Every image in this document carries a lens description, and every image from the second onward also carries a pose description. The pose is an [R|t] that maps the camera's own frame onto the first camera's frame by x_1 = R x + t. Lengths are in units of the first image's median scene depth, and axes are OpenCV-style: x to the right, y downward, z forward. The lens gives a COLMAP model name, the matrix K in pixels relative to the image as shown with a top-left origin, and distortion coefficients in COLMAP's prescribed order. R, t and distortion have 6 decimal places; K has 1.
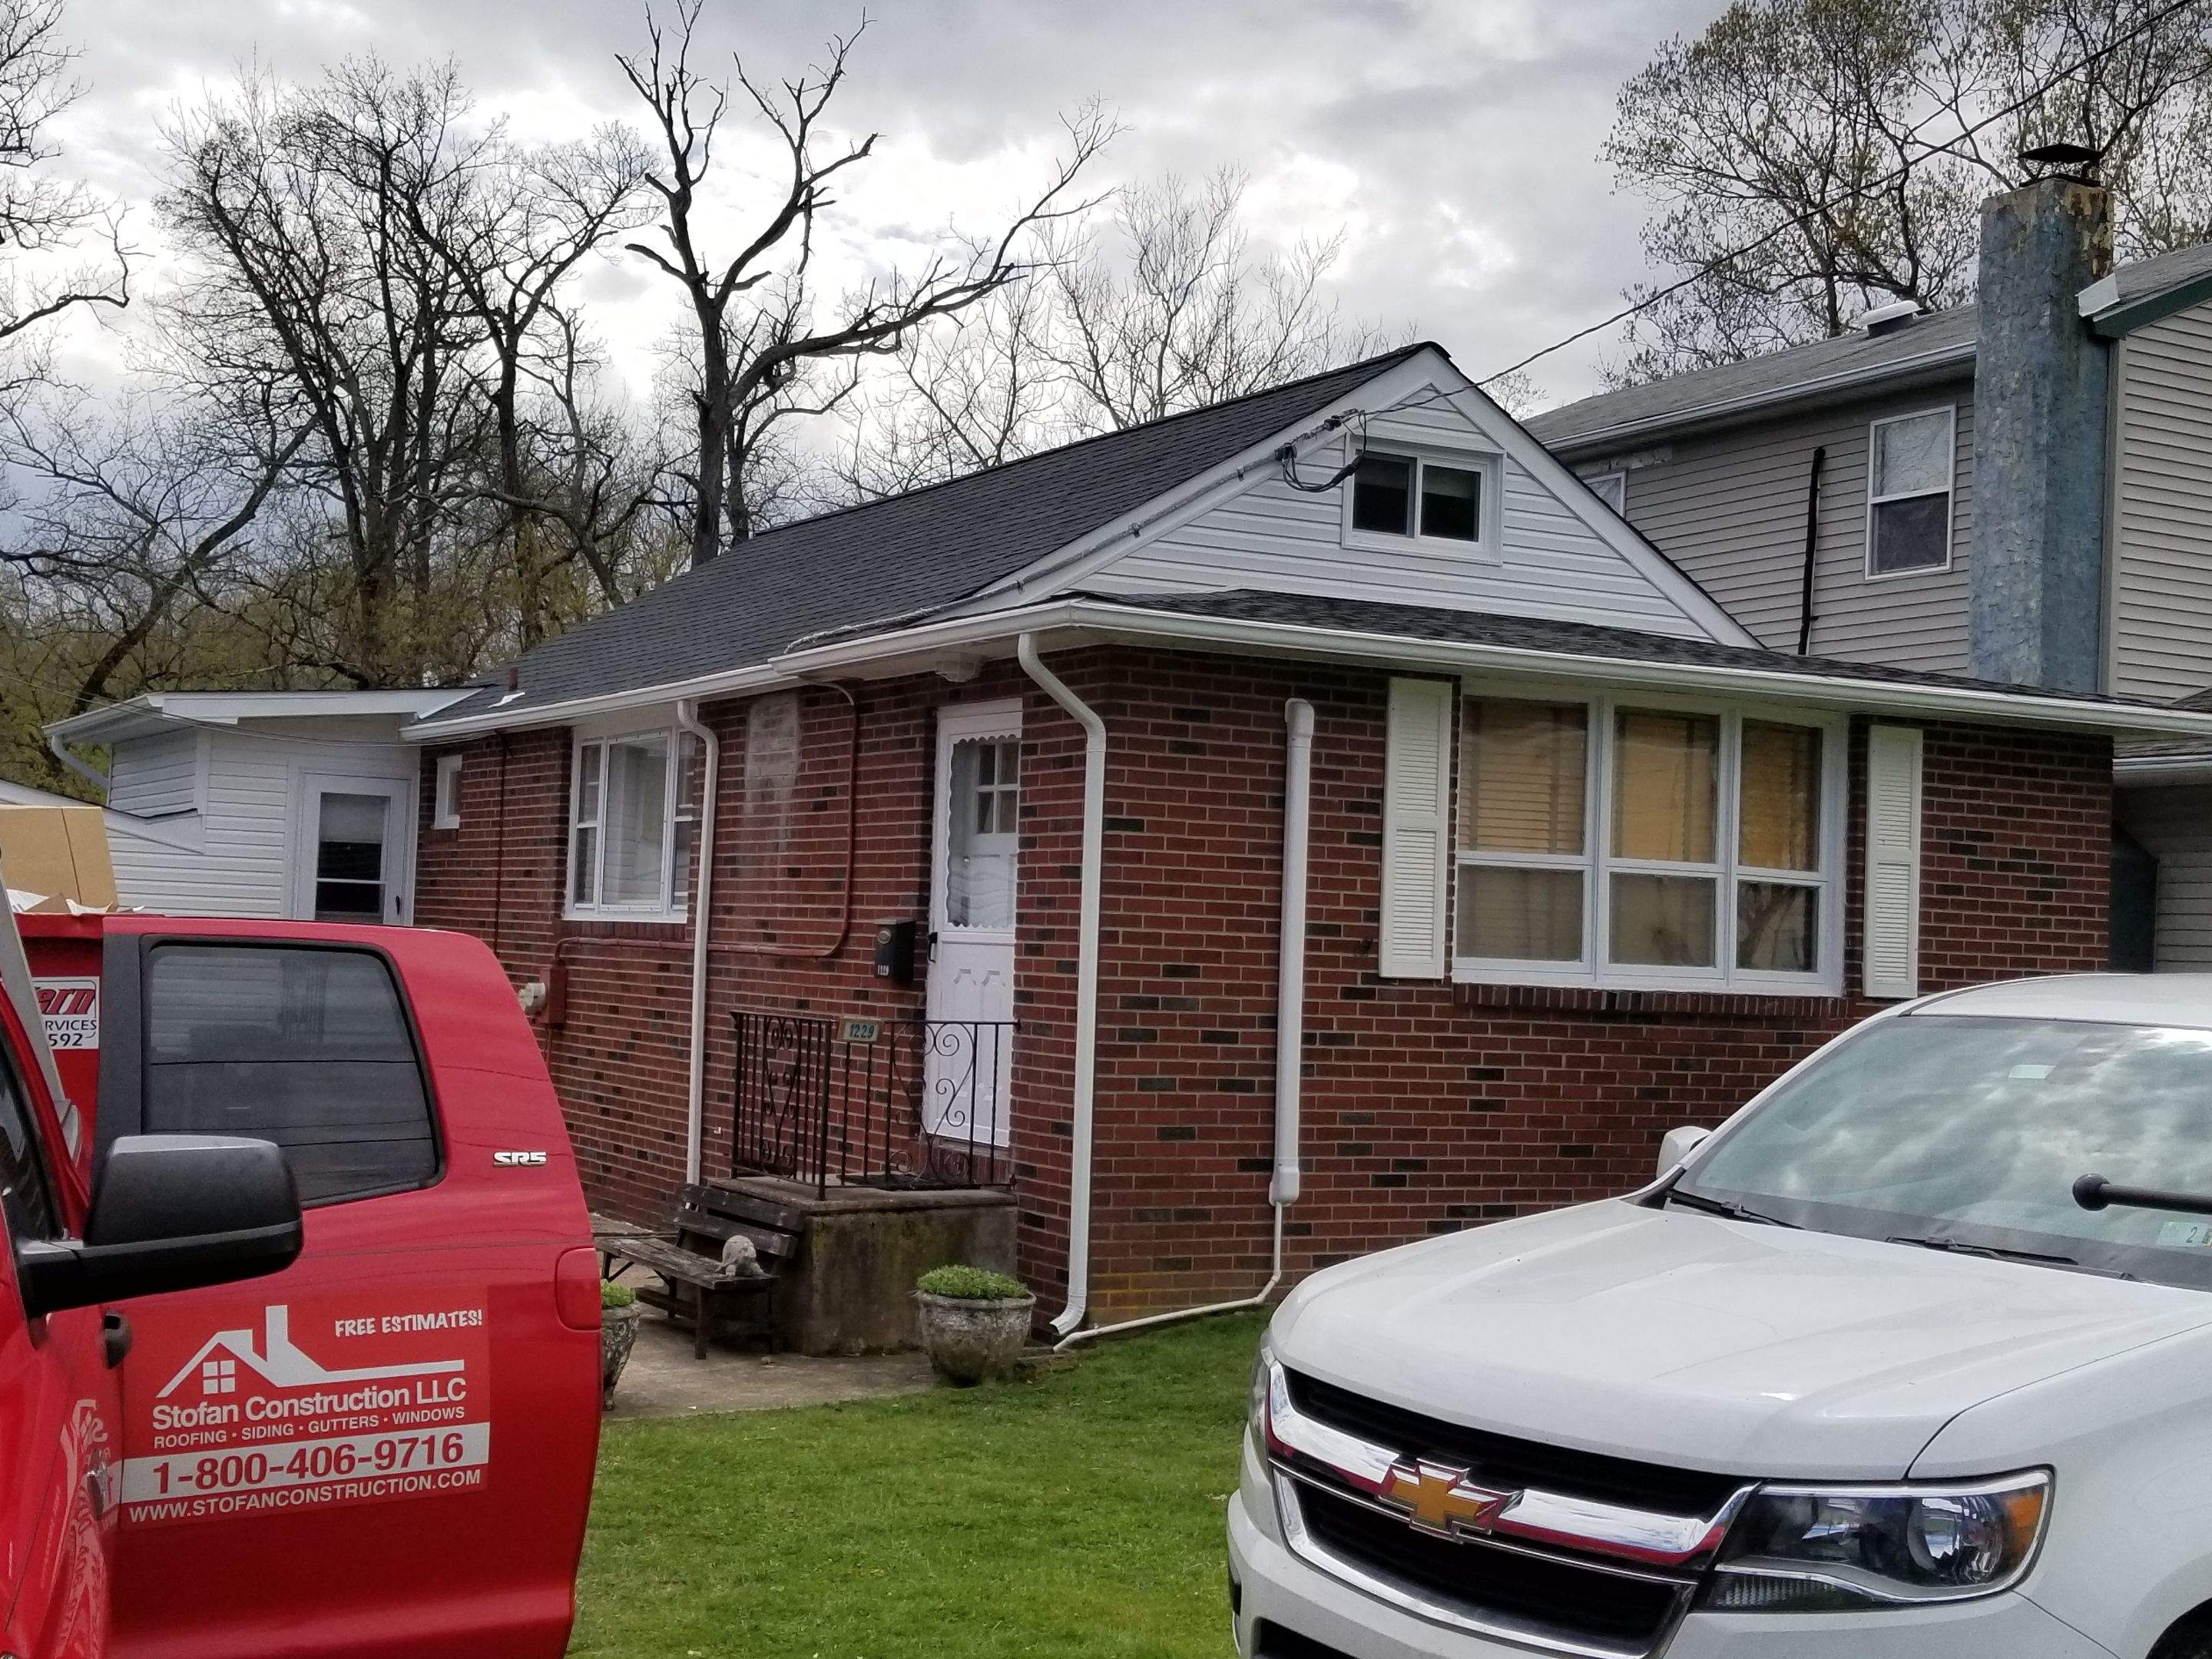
lens RADIAL K [[2739.9, 0, 1081.5], [0, 2739.9, 838.2], [0, 0, 1]] dist [0.088174, 0.000000]
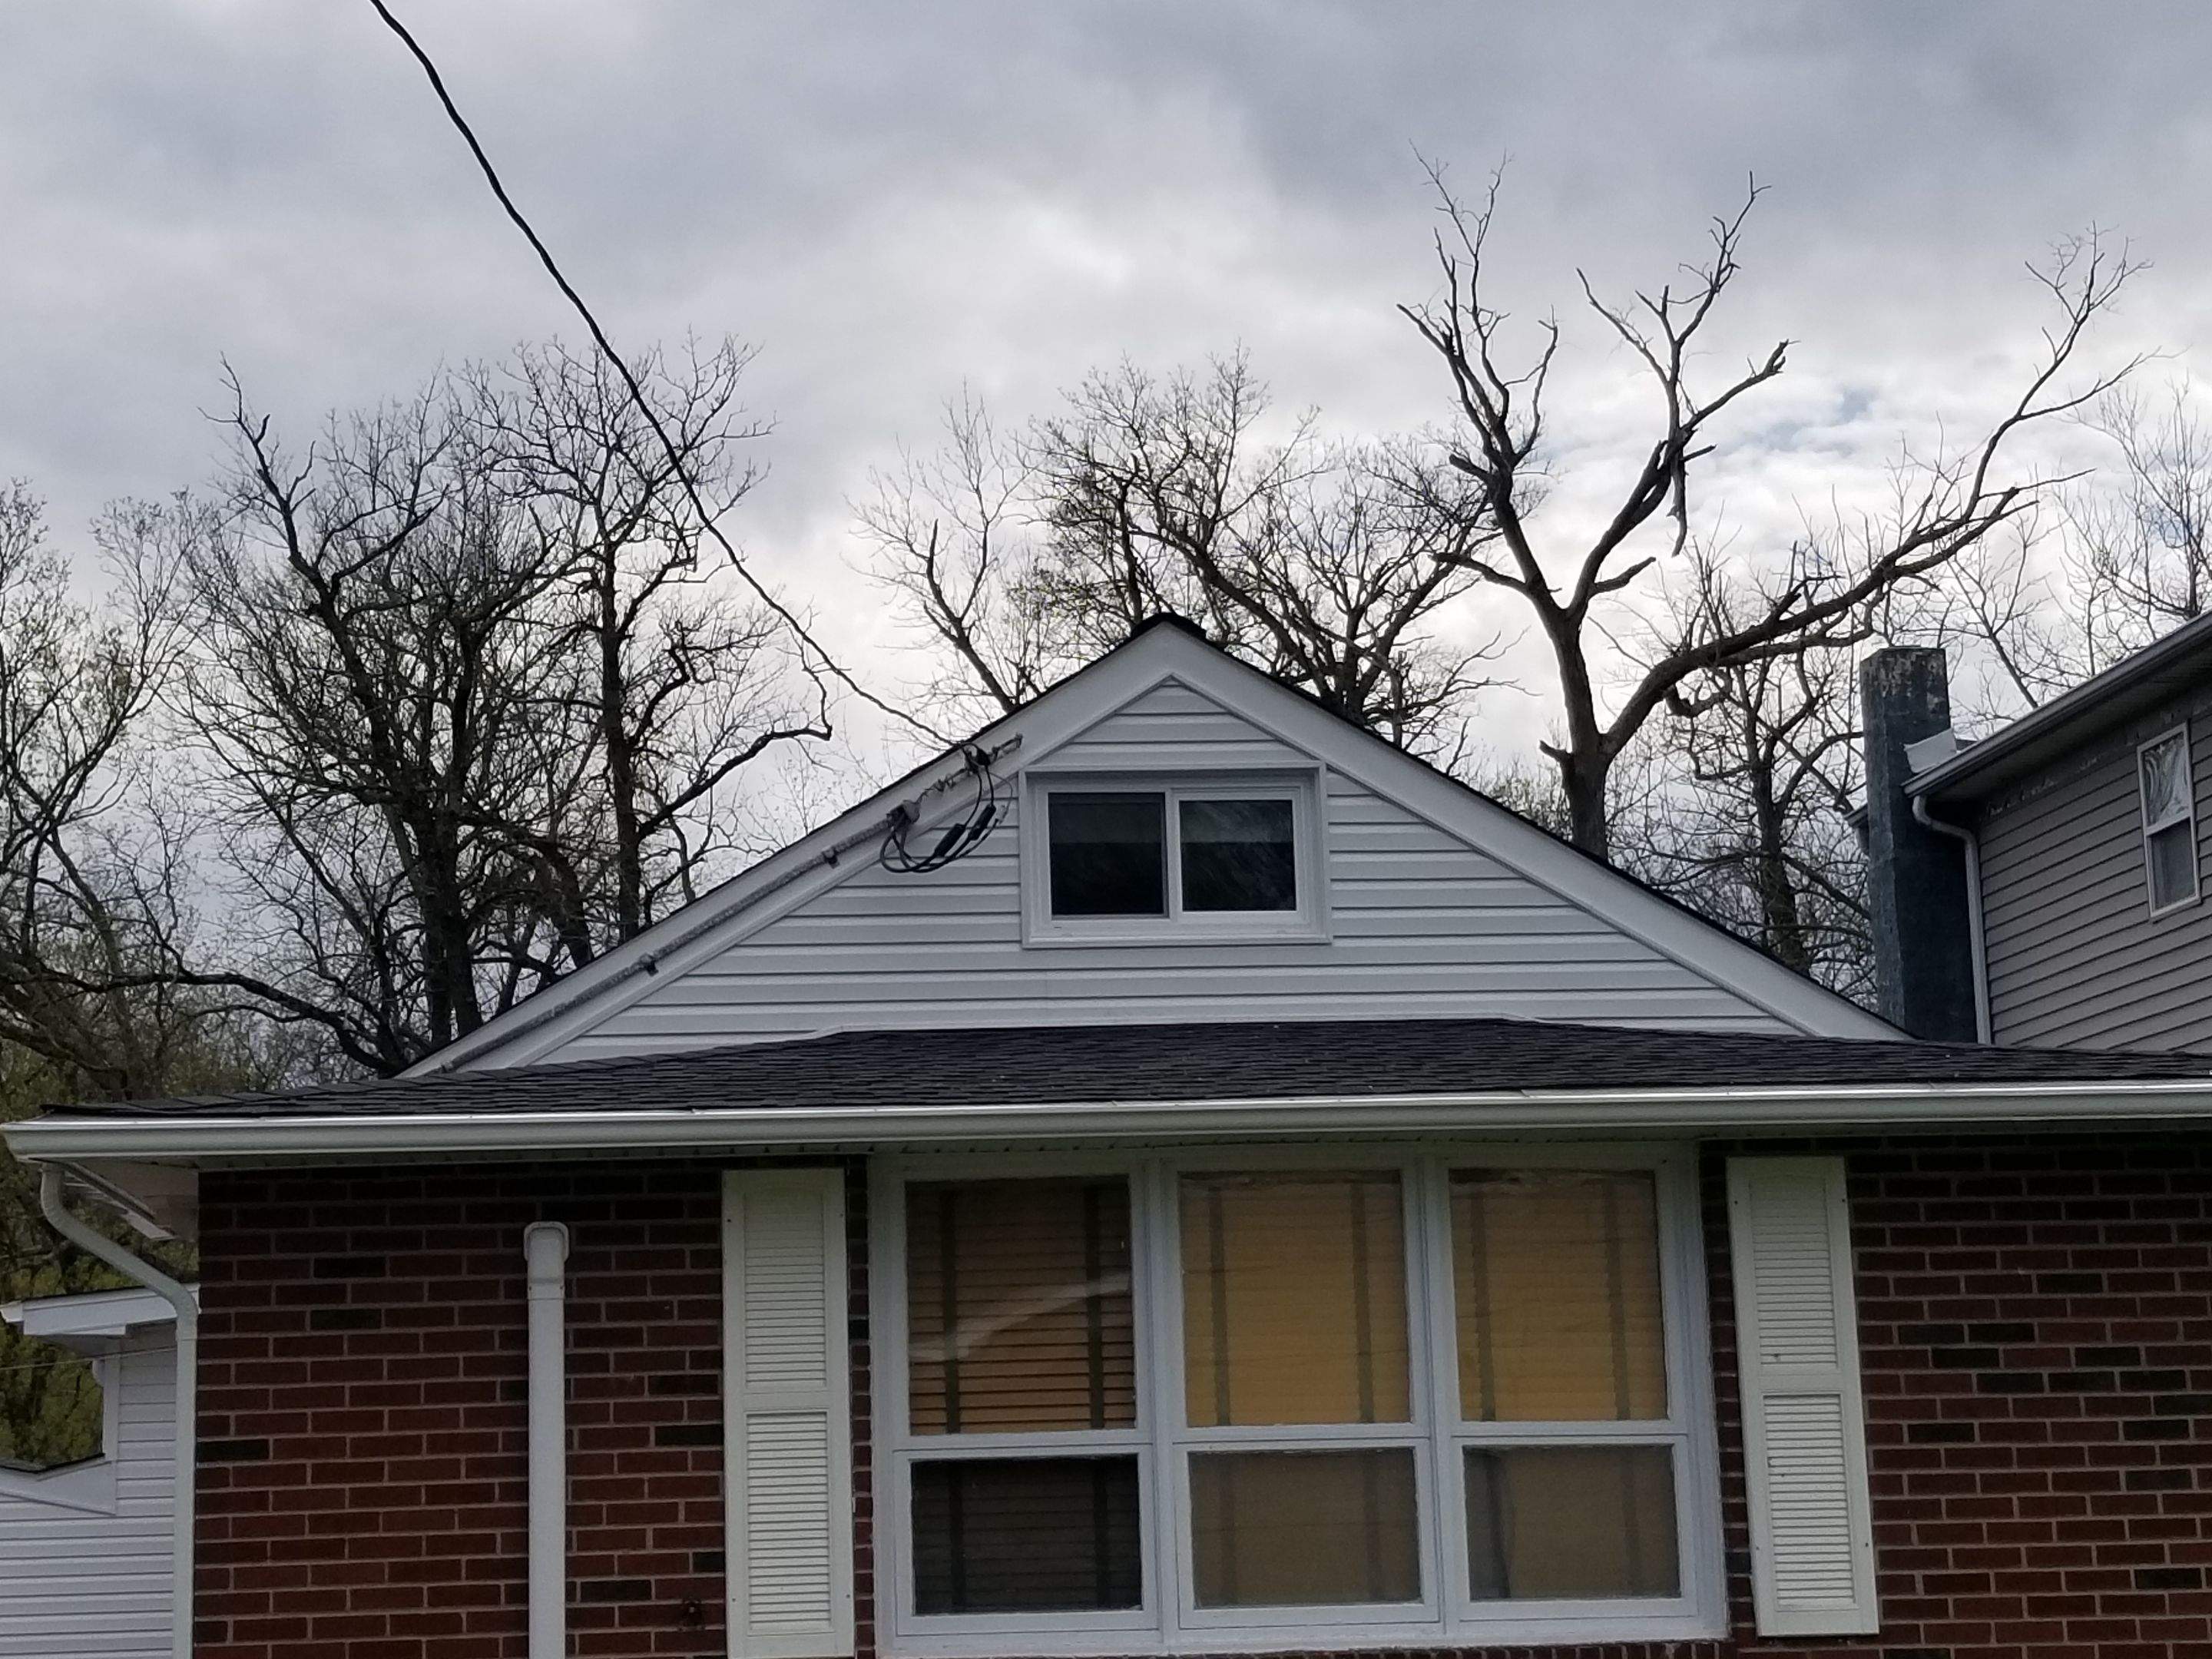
lens RADIAL K [[3893.0, 0, 1052.3], [0, 3893.0, 809.6], [0, 0, 1]] dist [0.092438, 0.000000]
pose [[0.922851, -0.129632, -0.362686, 0.435707], [0.076747, 0.984666, -0.156659, 0.004597], [0.377433, 0.116738, 0.918649, 0.169402]]
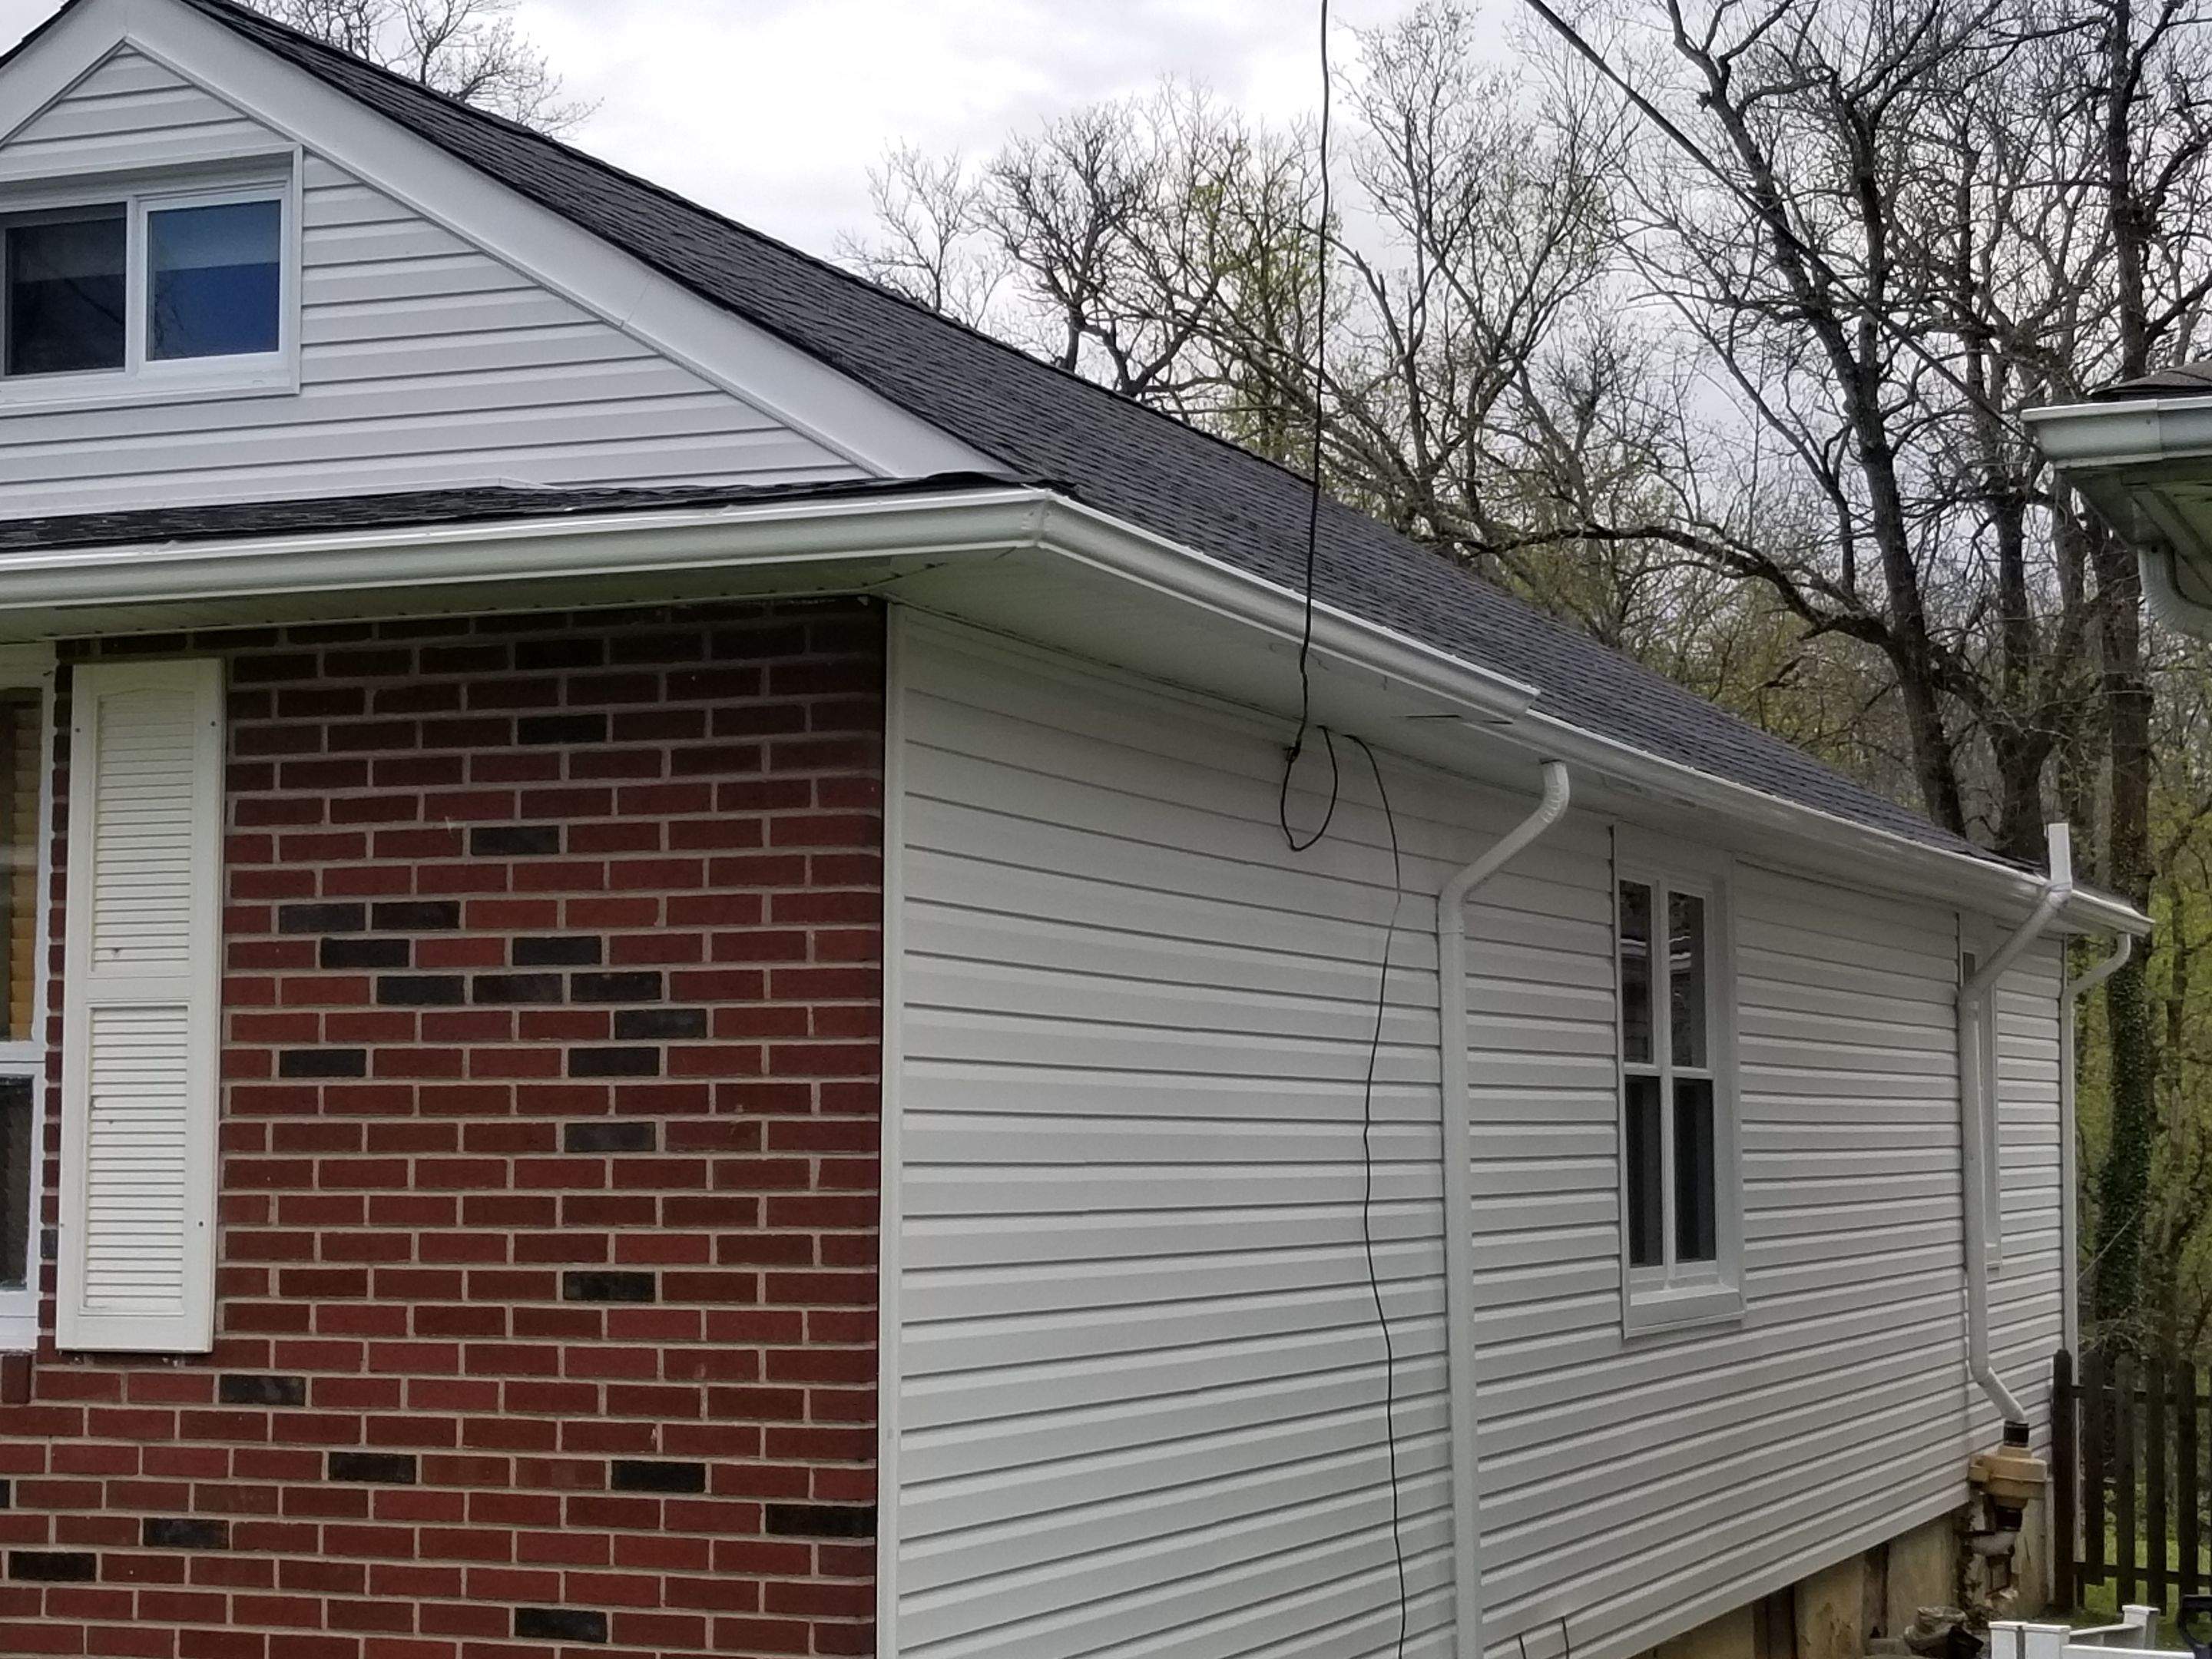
lens RADIAL K [[4298.5, 0, 1083.9], [0, 4298.5, 811.7], [0, 0, 1]] dist [0.081125, 0.000000]
pose [[0.643657, -0.098988, -0.758885, 0.801649], [0.053614, 0.994996, -0.084313, 0.038209], [0.763434, 0.013582, 0.645743, 0.665953]]
